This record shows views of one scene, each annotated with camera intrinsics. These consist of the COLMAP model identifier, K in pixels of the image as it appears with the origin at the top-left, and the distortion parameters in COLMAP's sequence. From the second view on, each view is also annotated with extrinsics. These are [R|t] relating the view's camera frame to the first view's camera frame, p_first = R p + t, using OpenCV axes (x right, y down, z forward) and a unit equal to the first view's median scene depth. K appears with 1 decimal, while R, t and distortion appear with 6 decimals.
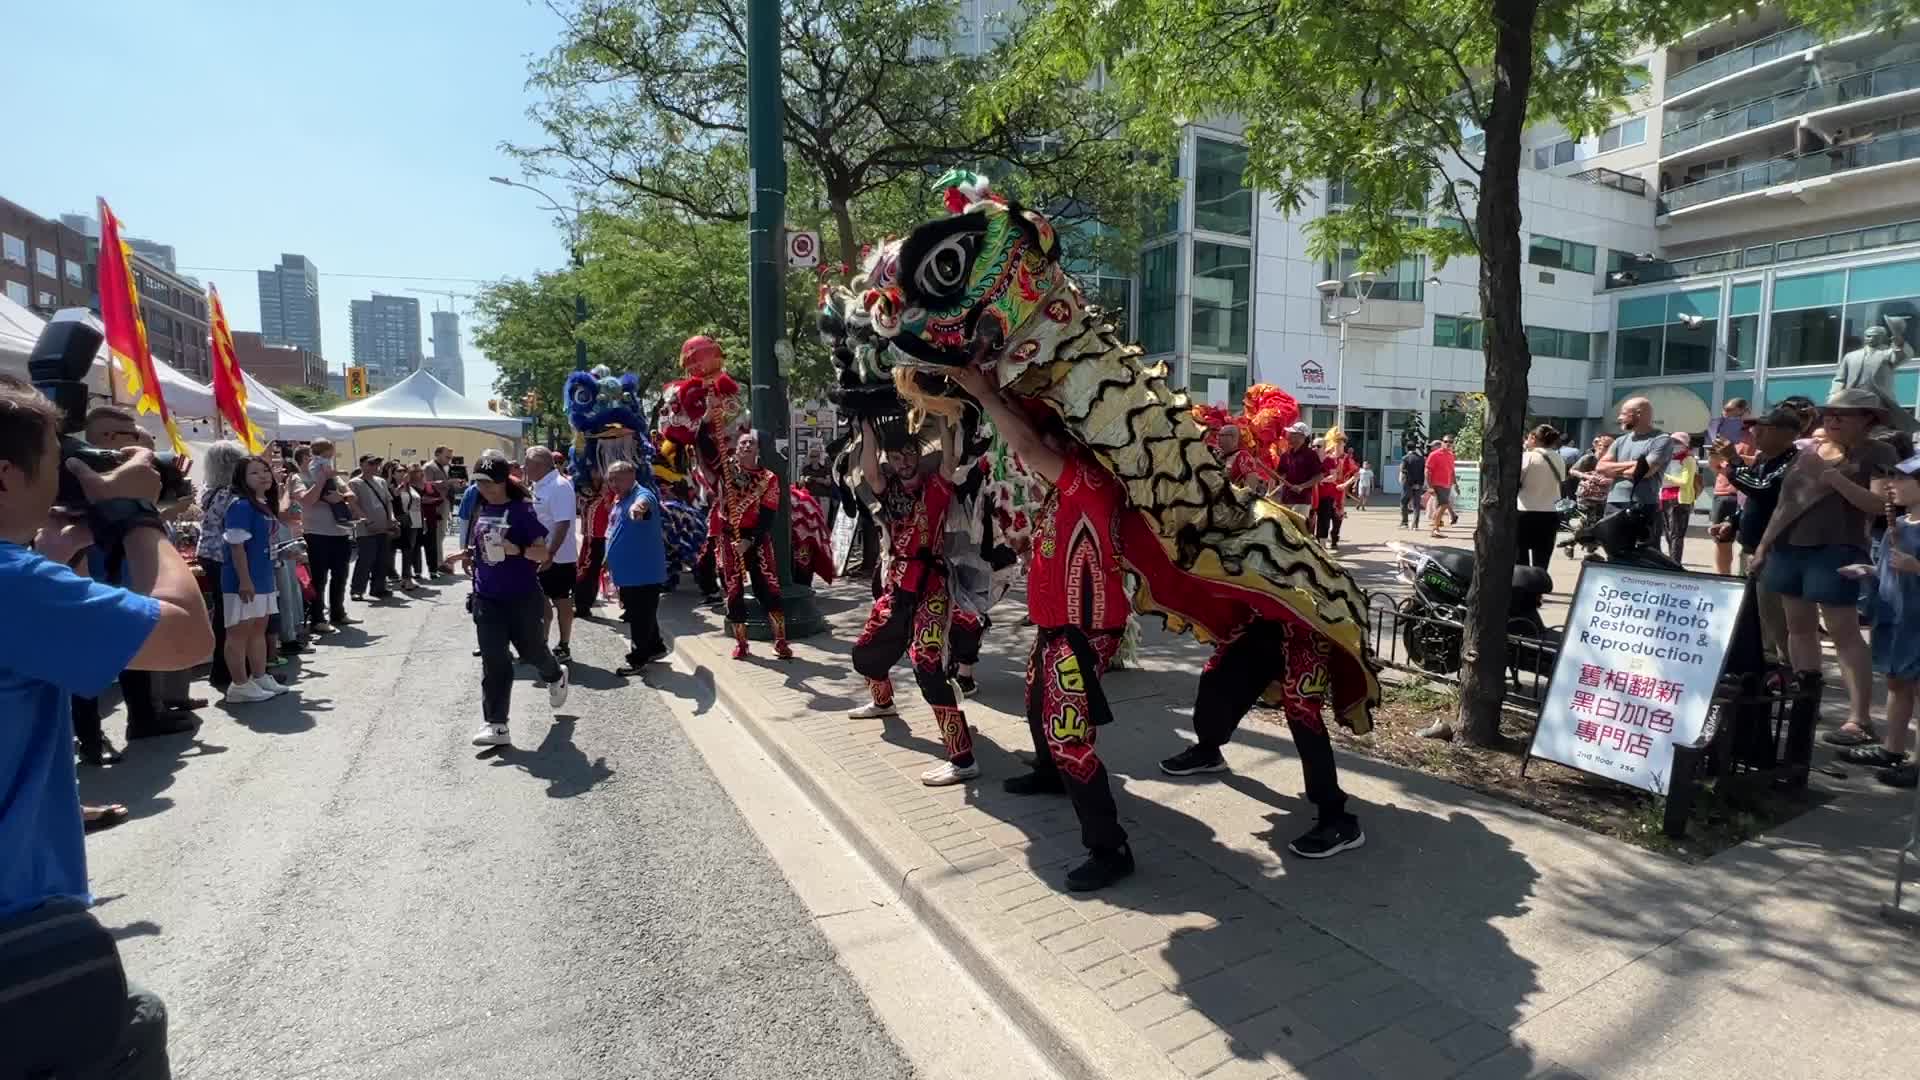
lens RADIAL K [[892.6, 0, 960.0], [0, 892.6, 540.0], [0, 0, 1]] dist [-0.001278, 0.000825]
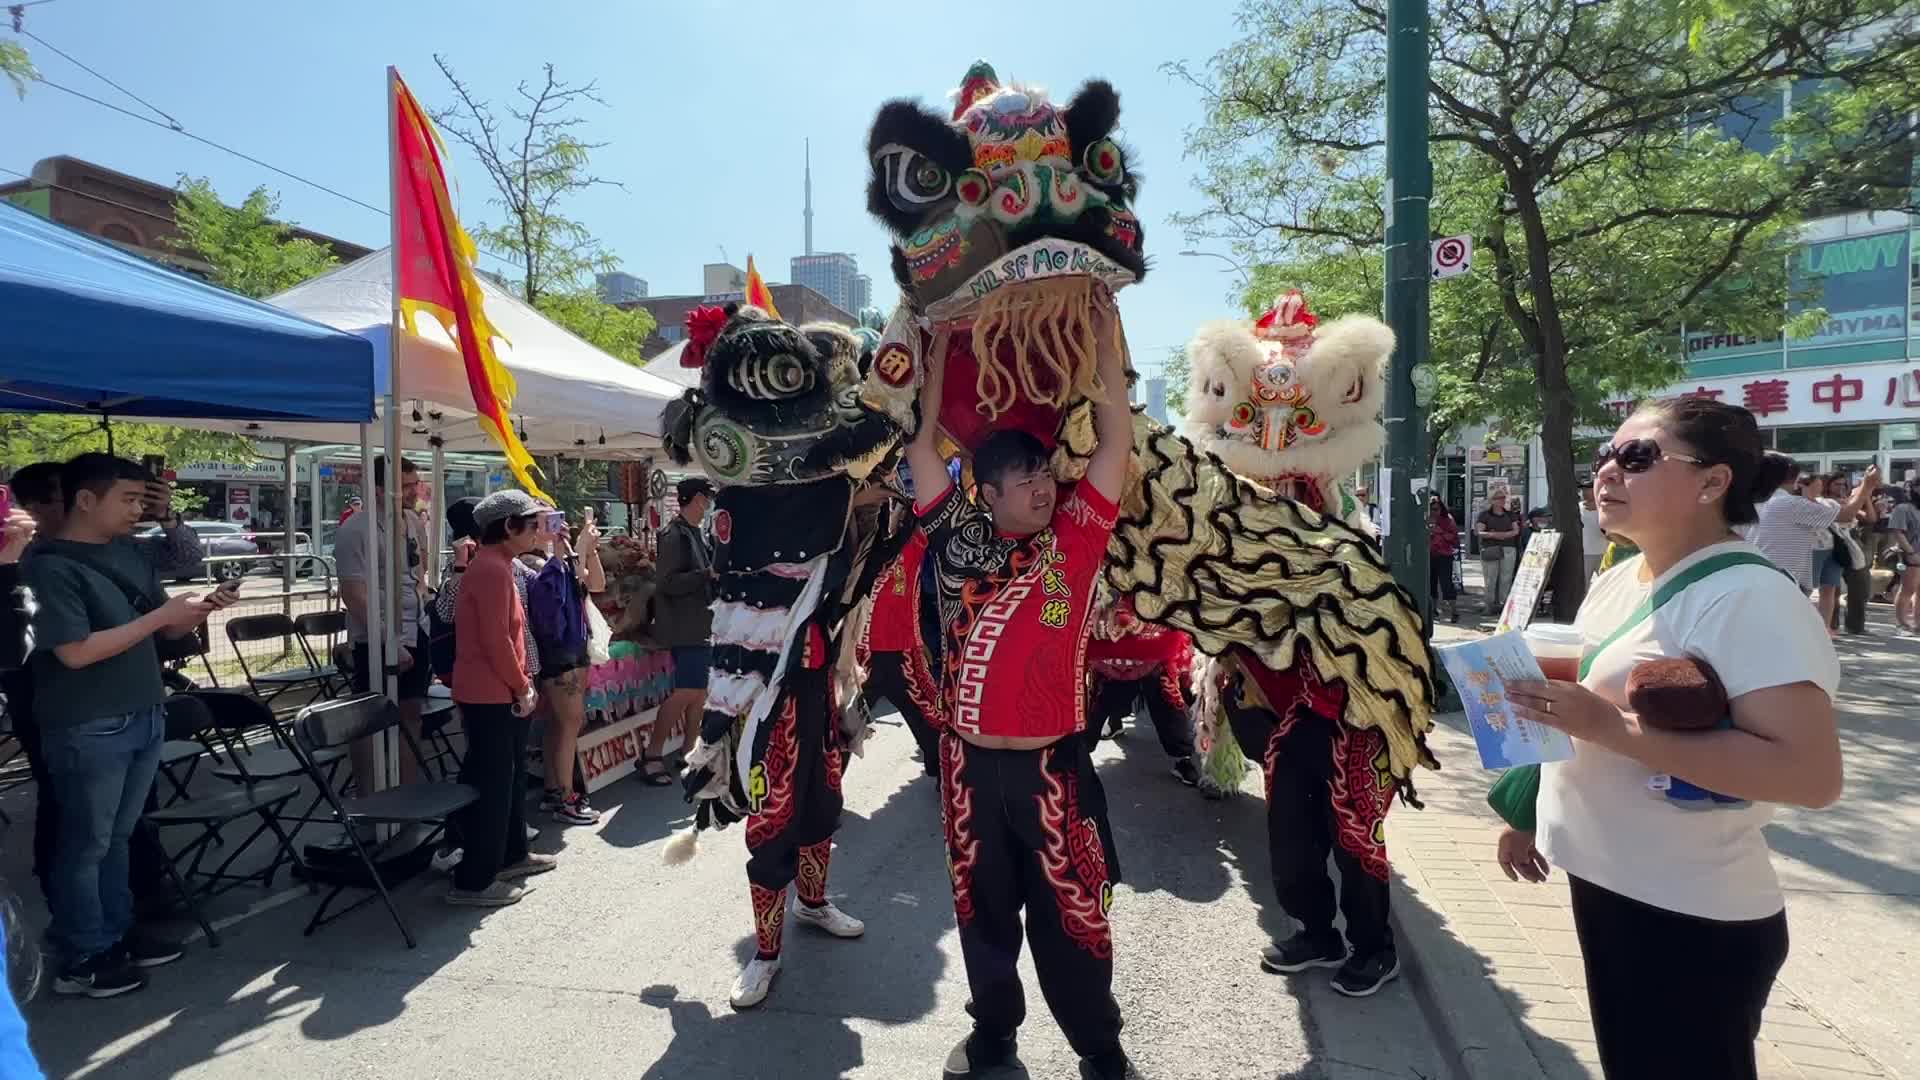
lens RADIAL K [[892.6, 0, 960.0], [0, 892.6, 540.0], [0, 0, 1]] dist [-0.001278, 0.000825]
pose [[0.736117, 0.016070, -0.676663, 0.049003], [-0.052336, 0.998077, -0.033231, -0.000724], [0.674827, 0.059875, 0.735543, 0.054306]]
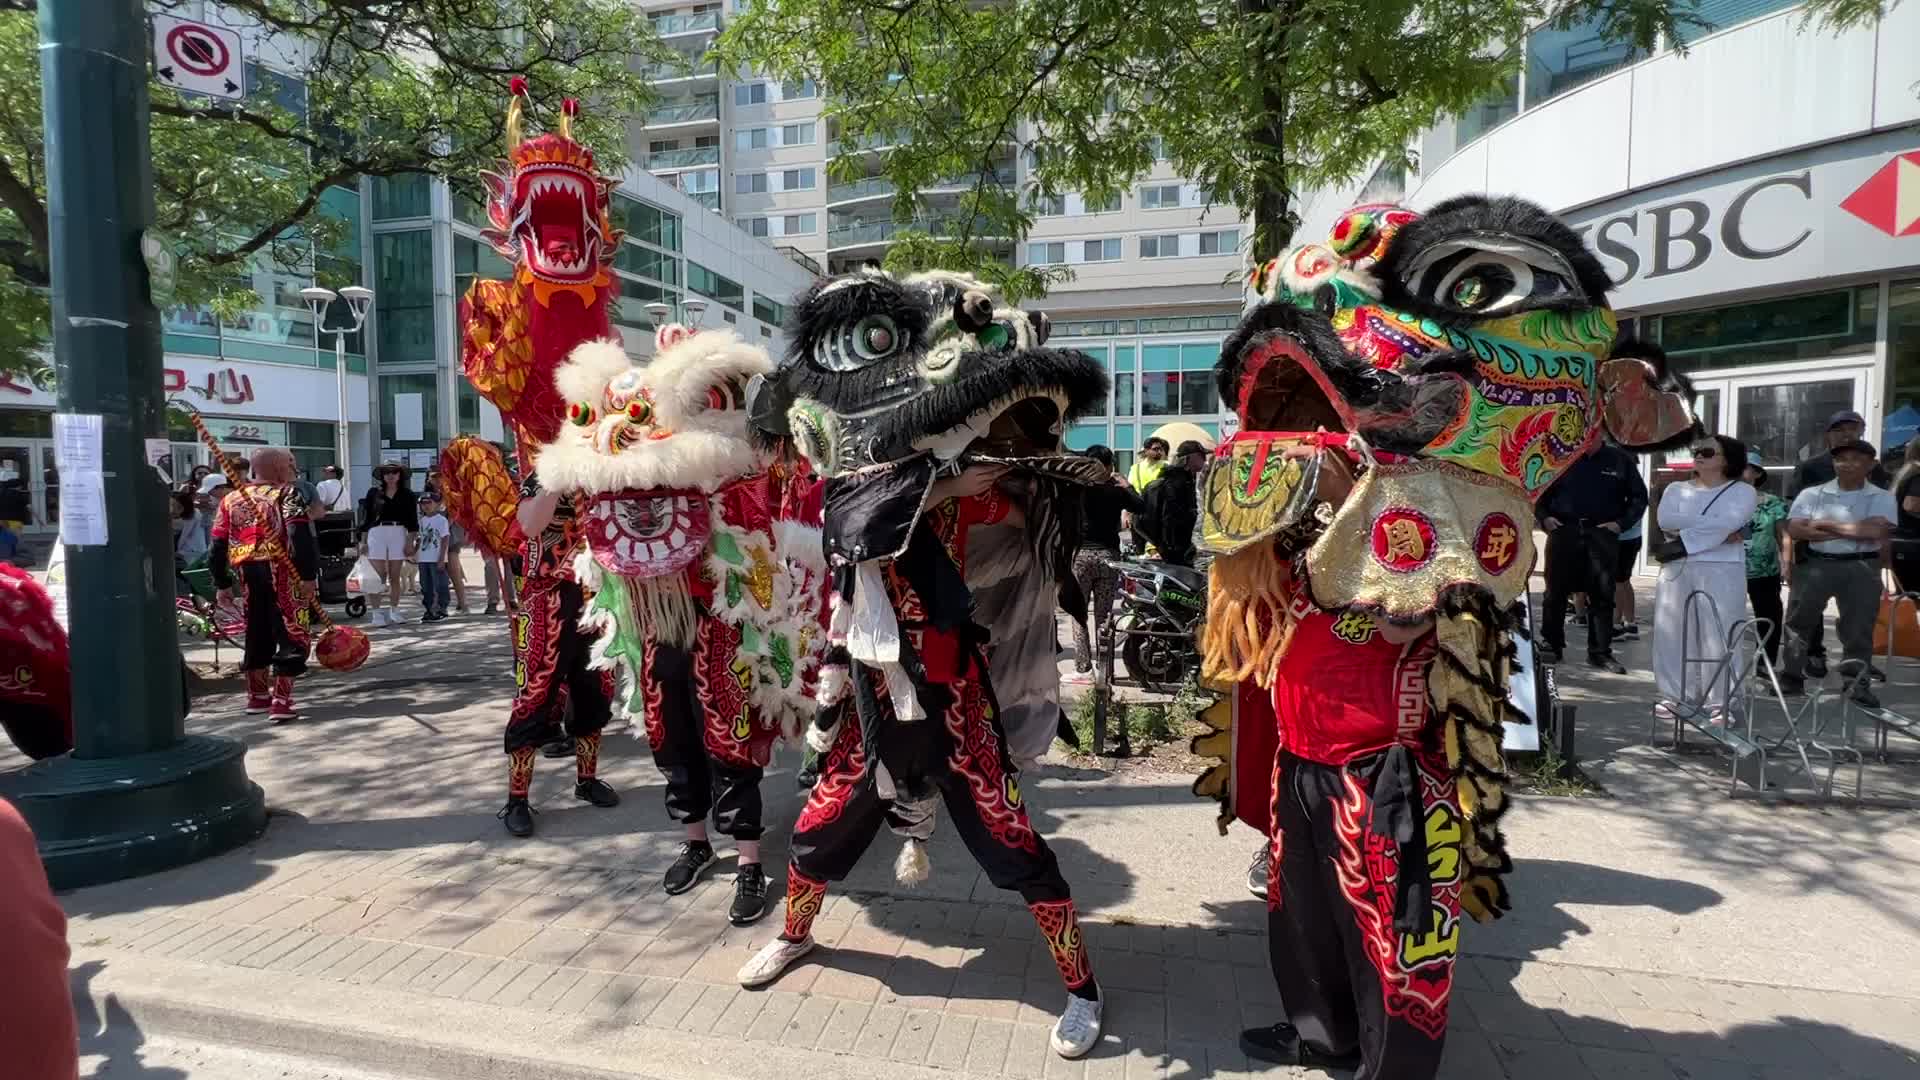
lens RADIAL K [[892.6, 0, 960.0], [0, 892.6, 540.0], [0, 0, 1]] dist [-0.001278, 0.000825]
pose [[0.654929, -0.048084, 0.754159, -0.229923], [0.076146, 0.997093, -0.002554, -0.019785], [-0.751844, 0.059099, 0.656687, 0.298741]]
